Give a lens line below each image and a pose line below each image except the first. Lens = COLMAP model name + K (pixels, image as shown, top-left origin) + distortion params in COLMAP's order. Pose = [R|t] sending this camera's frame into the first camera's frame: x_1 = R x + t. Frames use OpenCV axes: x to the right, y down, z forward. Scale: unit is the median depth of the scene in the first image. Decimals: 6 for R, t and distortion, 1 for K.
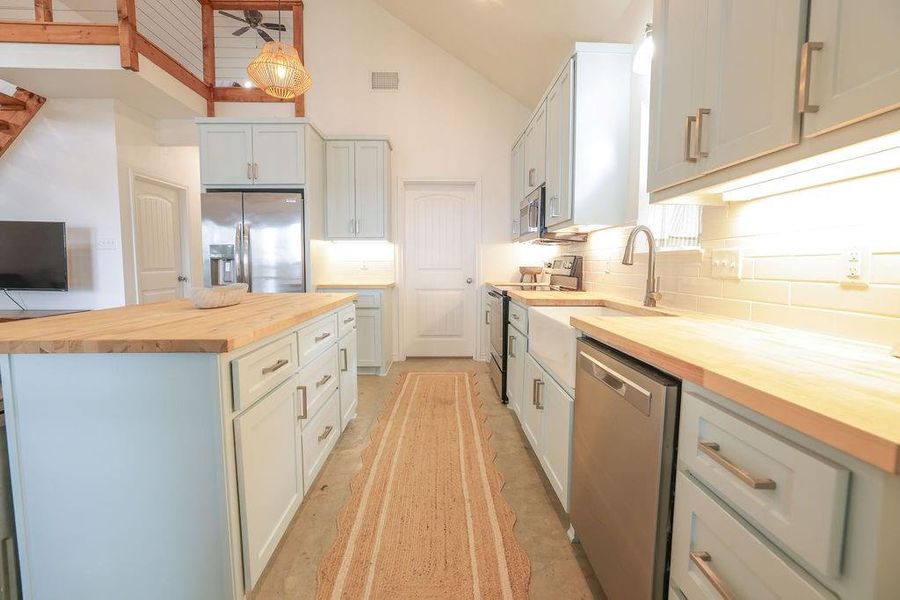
lens RADIAL K [[387.9, 0, 450.8], [0, 387.9, 294.3], [0, 0, 1]] dist [-0.044755, 0.016164]
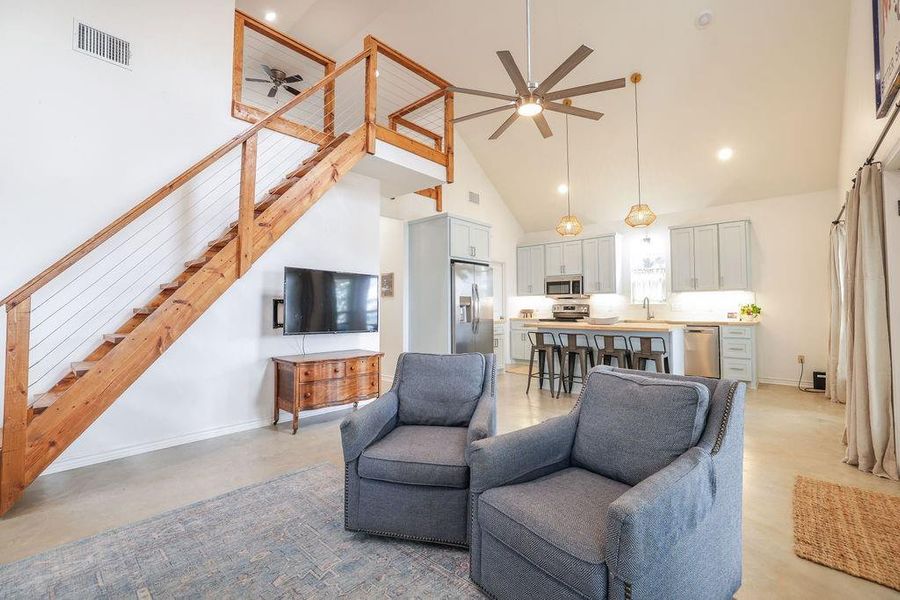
lens RADIAL K [[387.9, 0, 450.8], [0, 387.9, 294.3], [0, 0, 1]] dist [-0.044755, 0.016164]
pose [[0.683807, 0.019294, 0.729407, -1.782869], [0.061435, 0.994578, -0.083903, -0.010709], [-0.727072, 0.102185, 0.678915, -0.026341]]
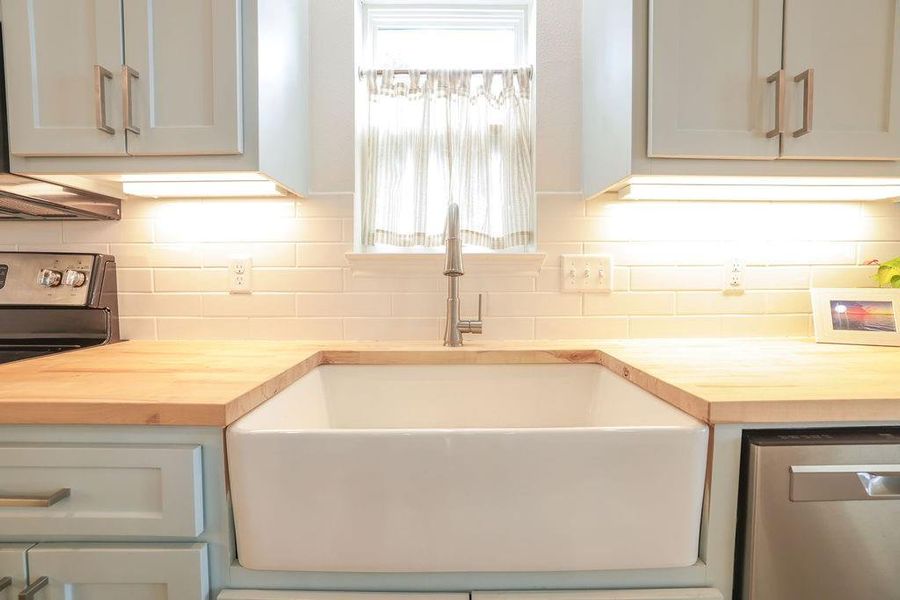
lens RADIAL K [[387.9, 0, 450.8], [0, 387.9, 294.3], [0, 0, 1]] dist [-0.044755, 0.016164]
pose [[0.012120, -0.043637, 0.998974, -0.040332], [0.079115, 0.995957, 0.042545, -0.041414], [-0.996792, 0.078518, 0.015524, 0.563456]]
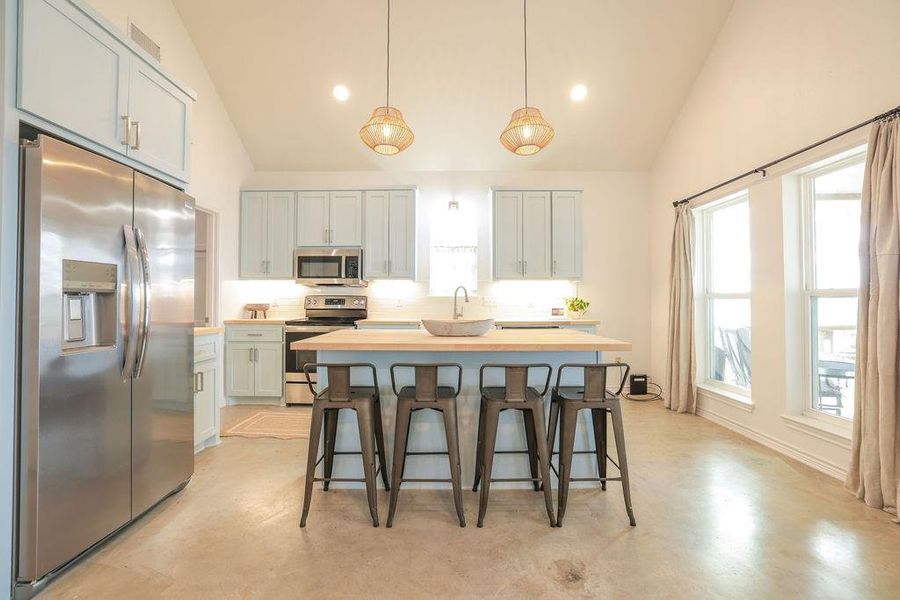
lens RADIAL K [[387.9, 0, 450.8], [0, 387.9, 294.3], [0, 0, 1]] dist [-0.044755, 0.016164]
pose [[0.024551, 0.013938, 0.999601, -1.050724], [0.076121, 0.996974, -0.015771, -0.049357], [-0.996796, 0.076478, 0.023416, 0.548242]]
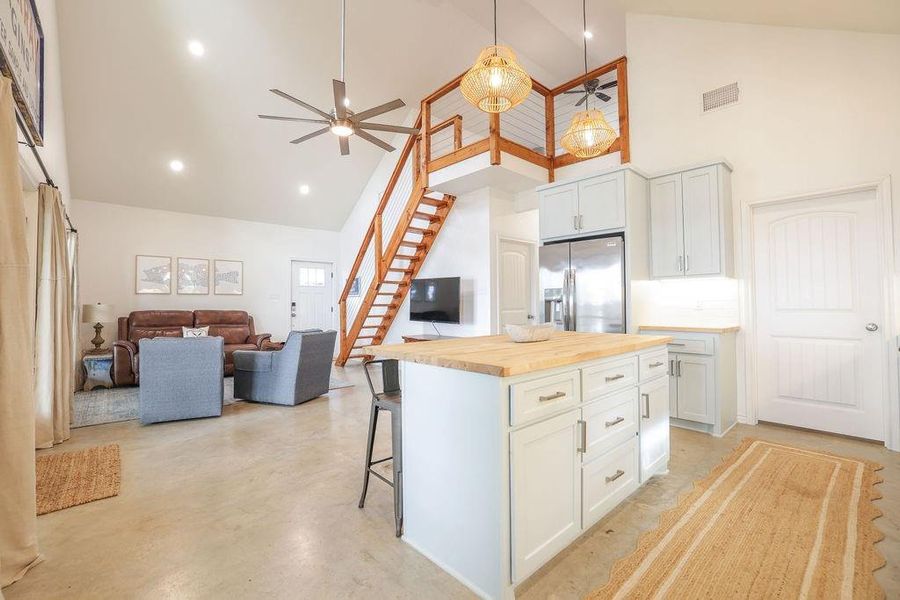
lens RADIAL K [[387.9, 0, 450.8], [0, 387.9, 294.3], [0, 0, 1]] dist [-0.044755, 0.016164]
pose [[0.653843, -0.024900, -0.756220, 0.088907], [-0.050924, 0.995744, -0.076816, -0.005050], [0.754914, 0.088735, 0.649792, -0.001383]]
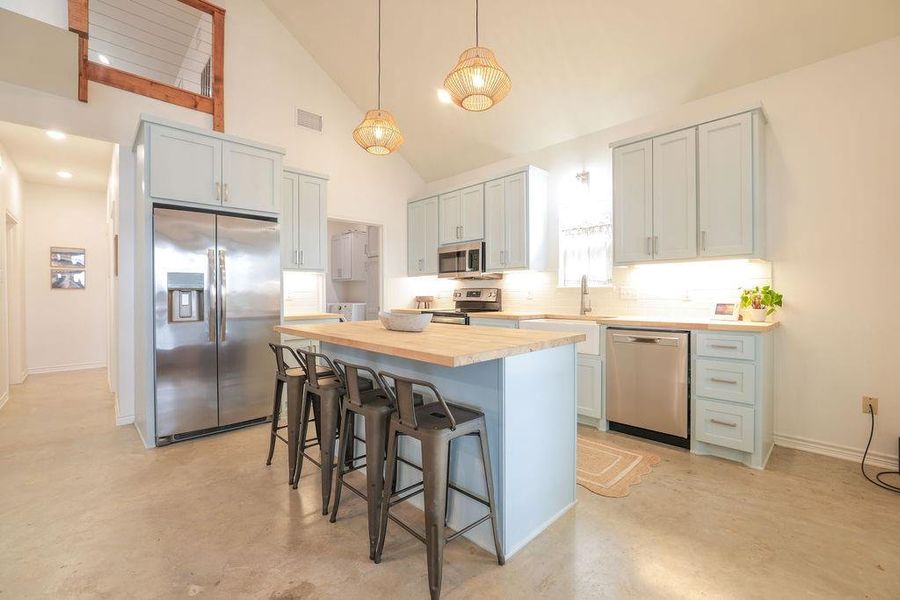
lens RADIAL K [[387.9, 0, 450.8], [0, 387.9, 294.3], [0, 0, 1]] dist [-0.044755, 0.016164]
pose [[0.736731, -0.007514, 0.676144, -0.734316], [0.058013, 0.996954, -0.052133, -0.006241], [-0.673693, 0.077633, 0.734922, 0.004423]]
